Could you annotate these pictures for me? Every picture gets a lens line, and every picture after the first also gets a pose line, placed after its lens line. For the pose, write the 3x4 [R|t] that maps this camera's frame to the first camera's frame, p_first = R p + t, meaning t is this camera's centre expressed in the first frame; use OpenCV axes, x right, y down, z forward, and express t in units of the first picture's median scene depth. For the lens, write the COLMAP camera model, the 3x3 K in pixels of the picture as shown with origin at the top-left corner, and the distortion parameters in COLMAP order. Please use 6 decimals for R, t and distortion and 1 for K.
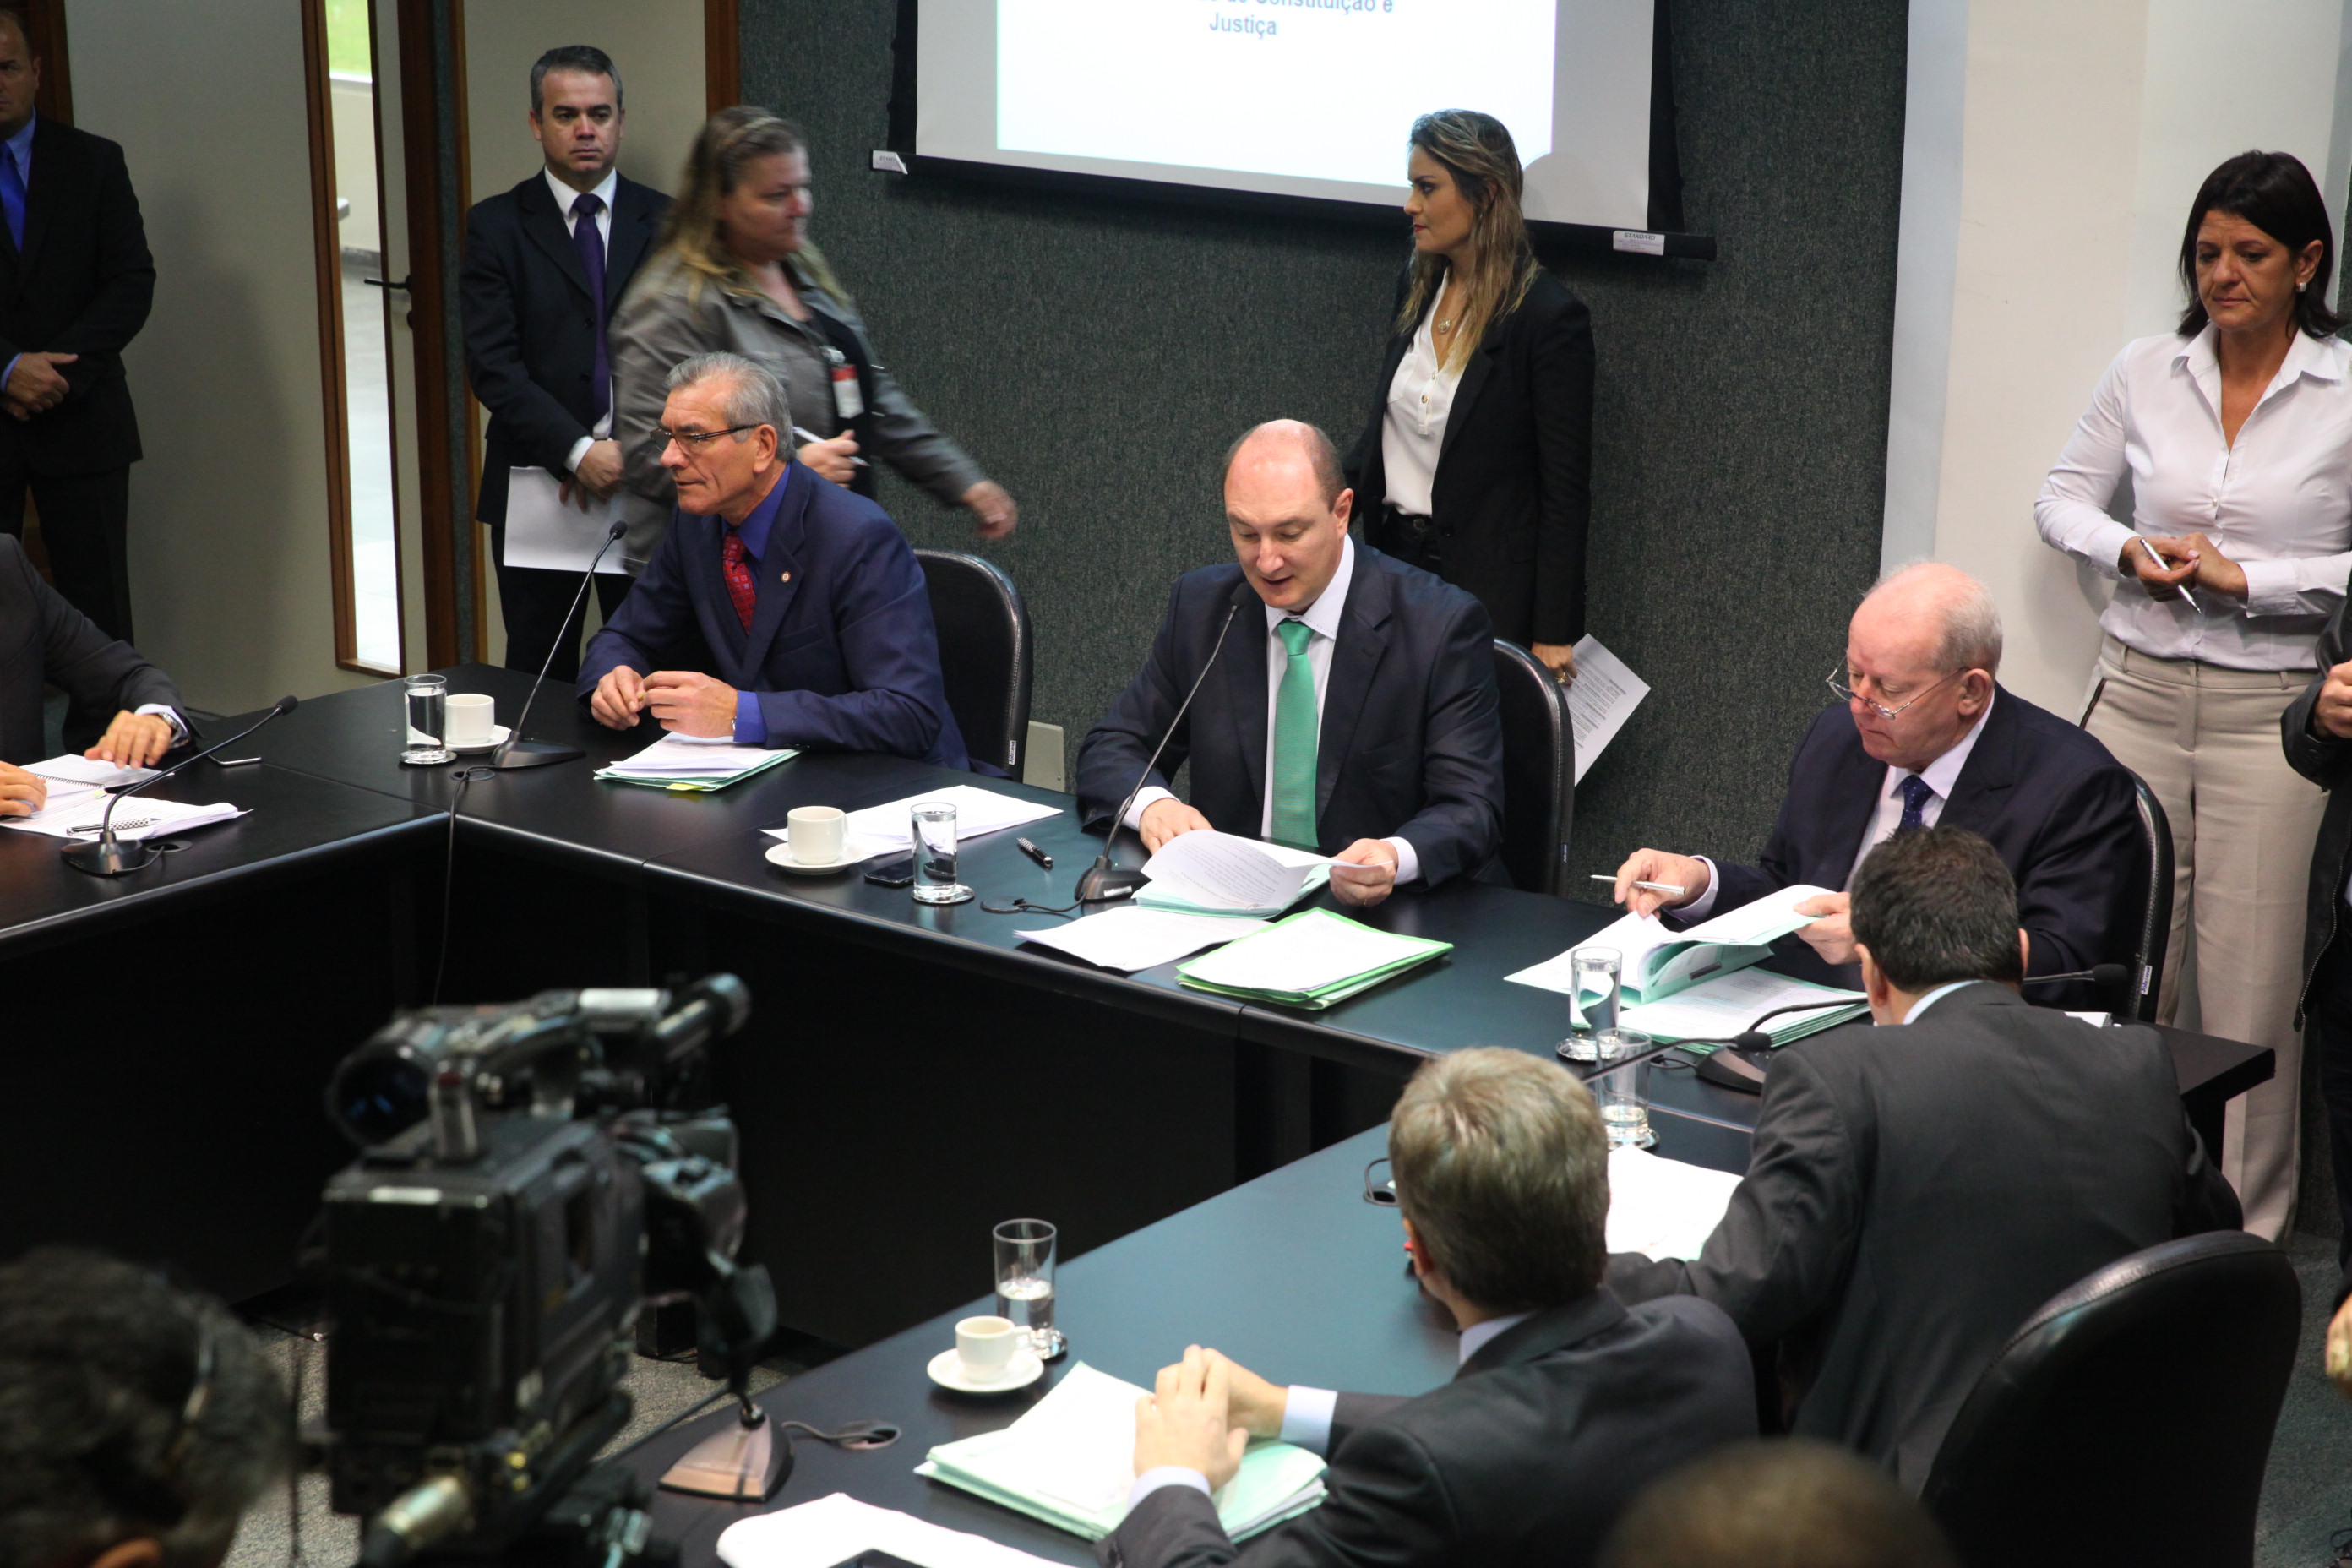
lens RADIAL K [[4206.0, 0, 1187.1], [0, 4206.0, 800.4], [0, 0, 1]] dist [0.268274, 0.000000]
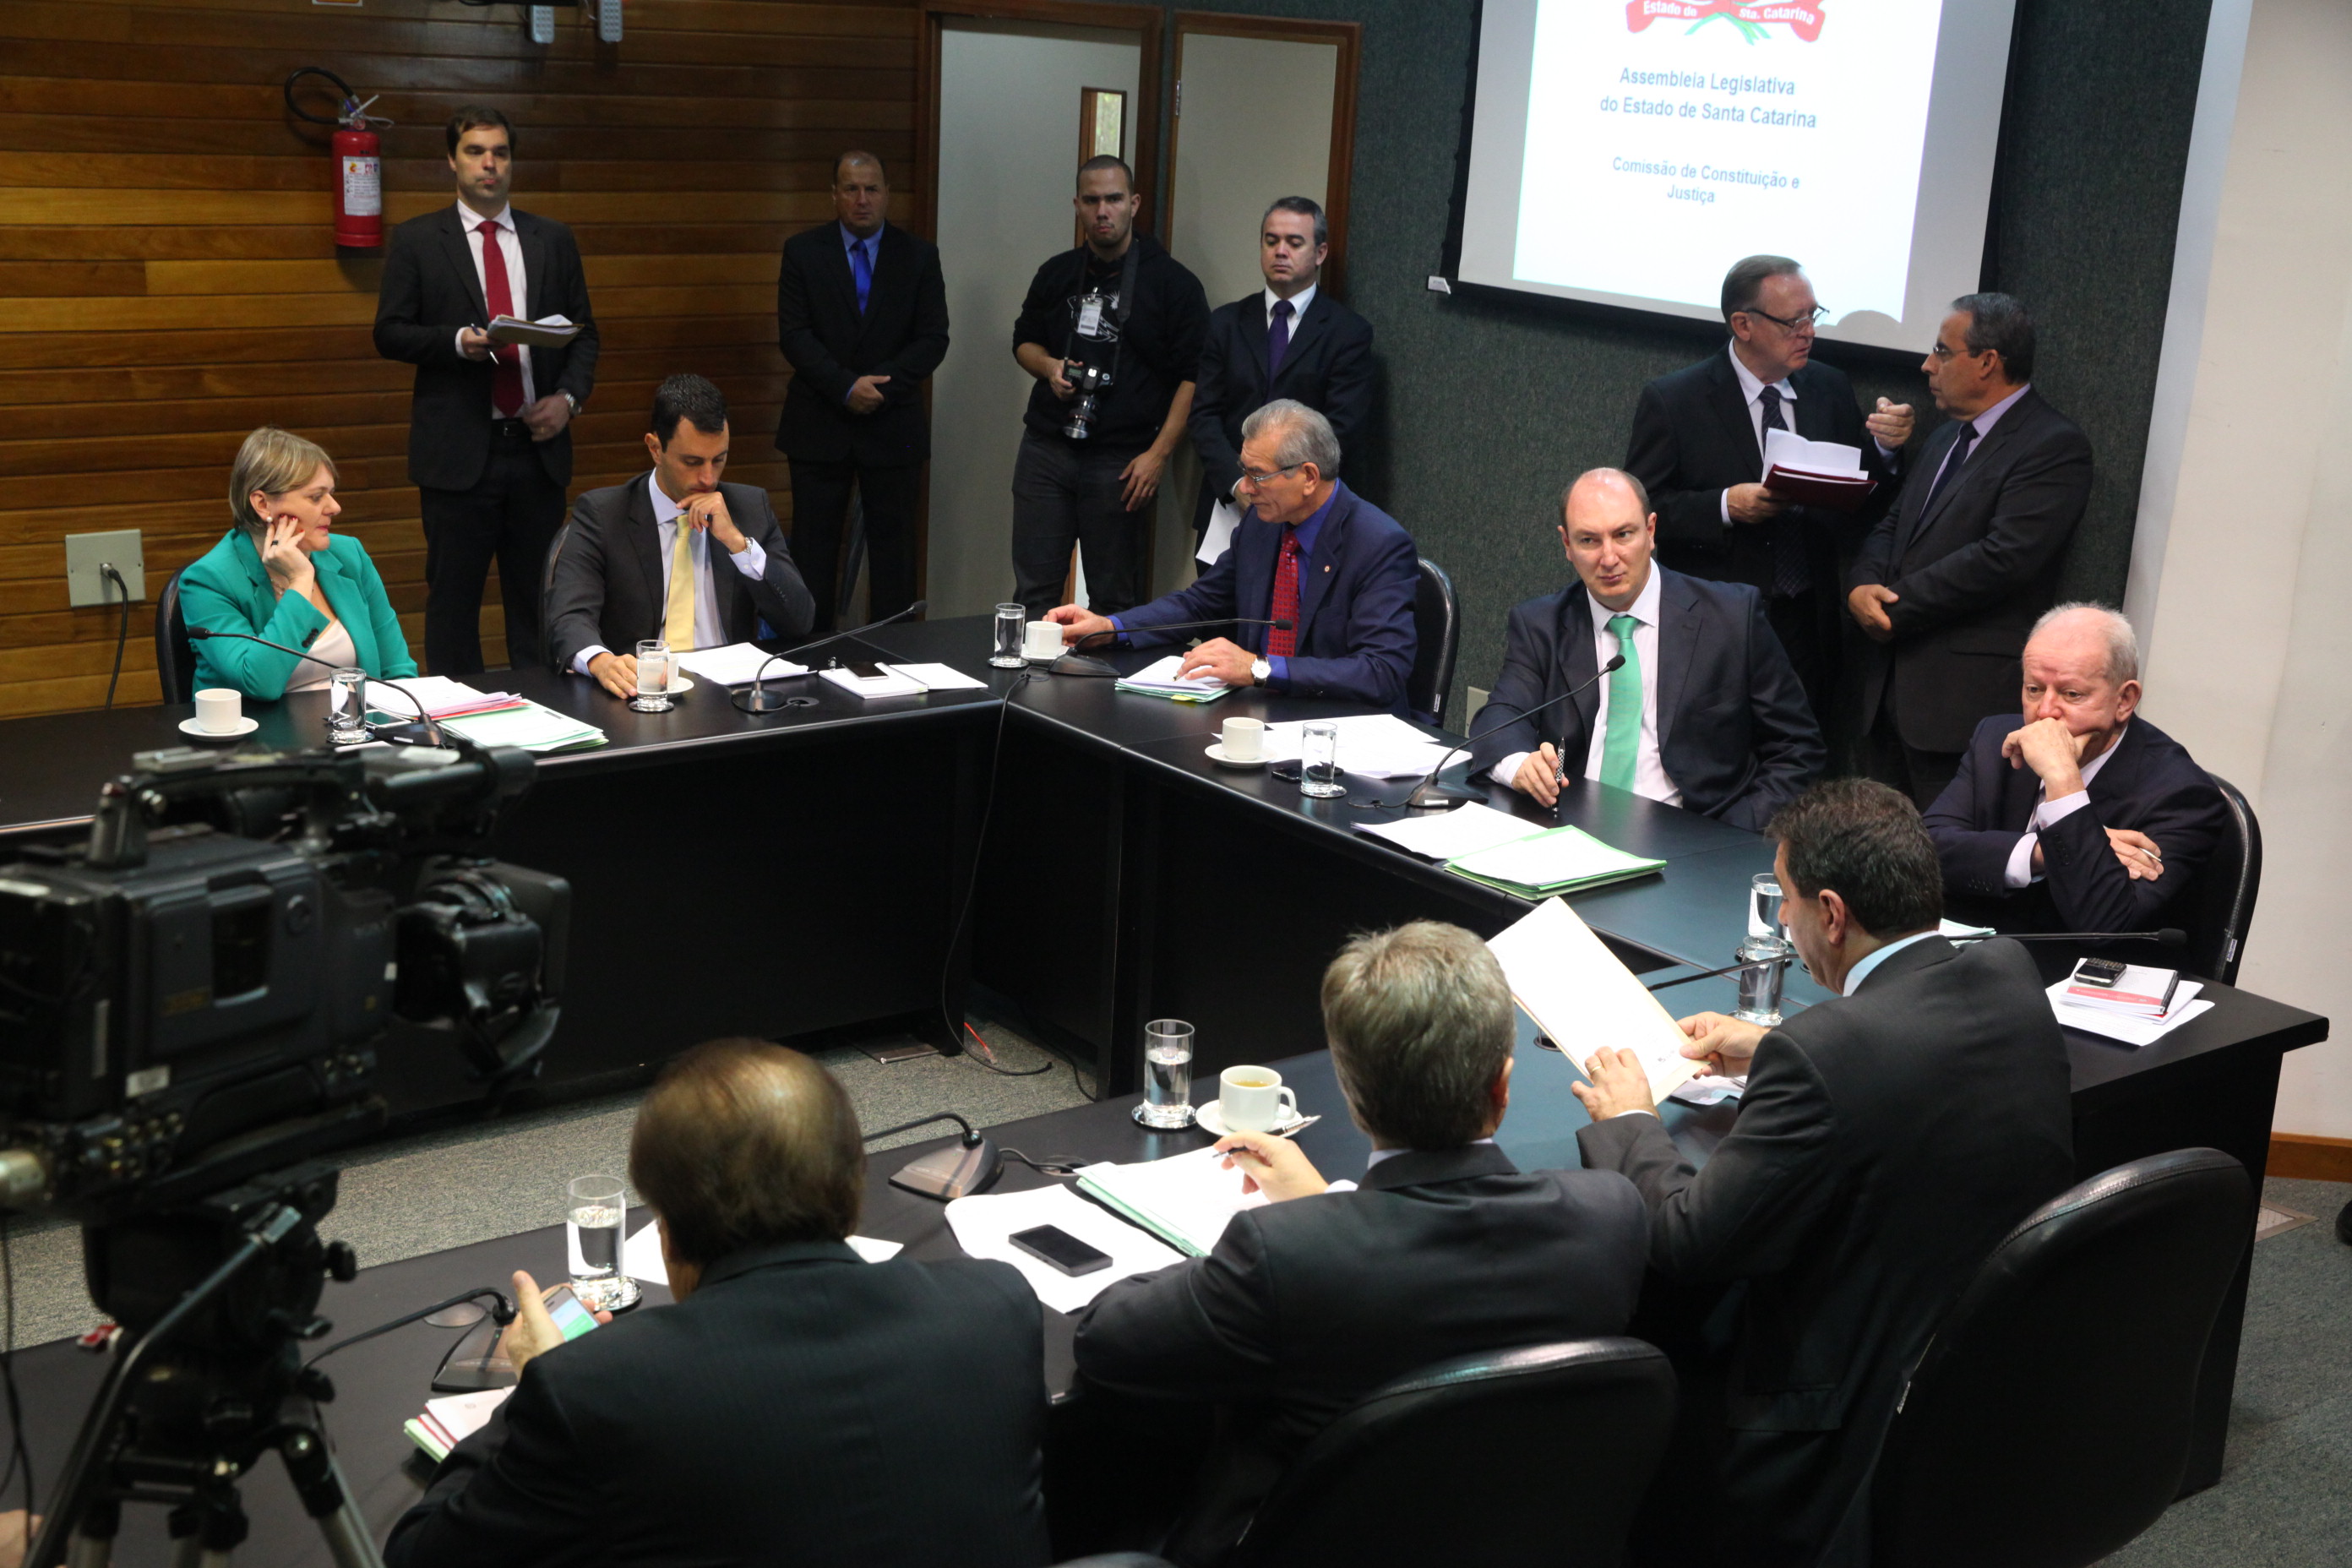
lens RADIAL K [[2715.7, 0, 1157.6], [0, 2715.7, 780.7], [0, 0, 1]] dist [0.079230, 0.000000]
pose [[0.967107, 0.110676, -0.229031, 0.075106], [-0.109246, 0.993834, 0.018954, 0.006541], [0.229717, 0.006690, 0.973234, 0.117455]]
